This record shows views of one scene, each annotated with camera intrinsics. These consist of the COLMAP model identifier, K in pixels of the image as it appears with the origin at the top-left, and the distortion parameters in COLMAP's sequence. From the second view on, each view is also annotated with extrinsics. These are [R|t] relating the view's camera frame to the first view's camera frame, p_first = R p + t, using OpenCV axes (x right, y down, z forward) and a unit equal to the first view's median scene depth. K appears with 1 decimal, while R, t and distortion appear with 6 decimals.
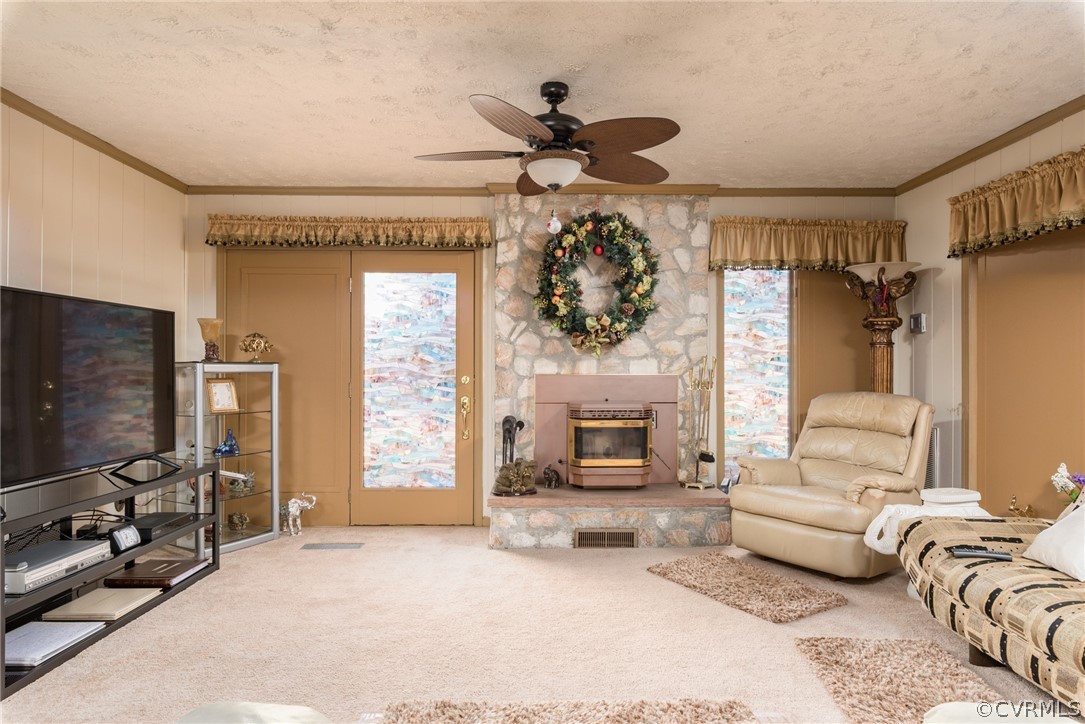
lens RADIAL K [[627.8, 0, 542.1], [0, 627.8, 363.6], [0, 0, 1]] dist [-0.000660, 0.000731]
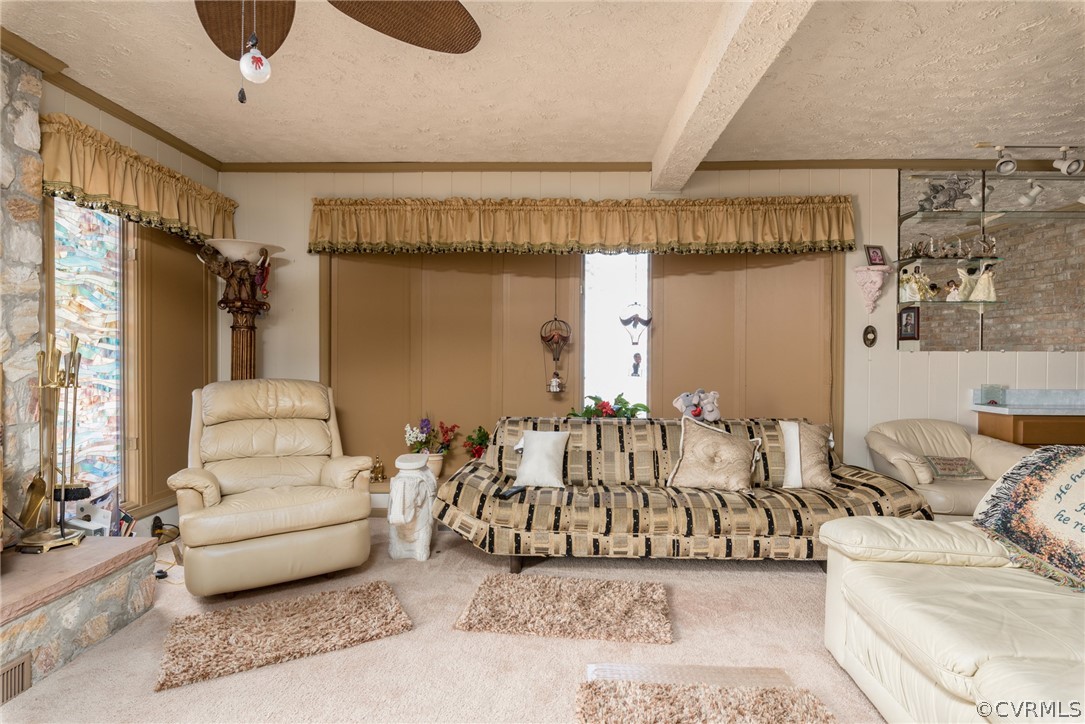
lens RADIAL K [[569.1, 0, 542.3], [0, 569.1, 361.4], [0, 0, 1]] dist [-0.000287, 0.000423]
pose [[0.028338, -0.010178, 0.999547, -0.319150], [-0.011595, 0.999878, 0.010510, 0.005060], [-0.999531, -0.011888, 0.028216, 0.551972]]
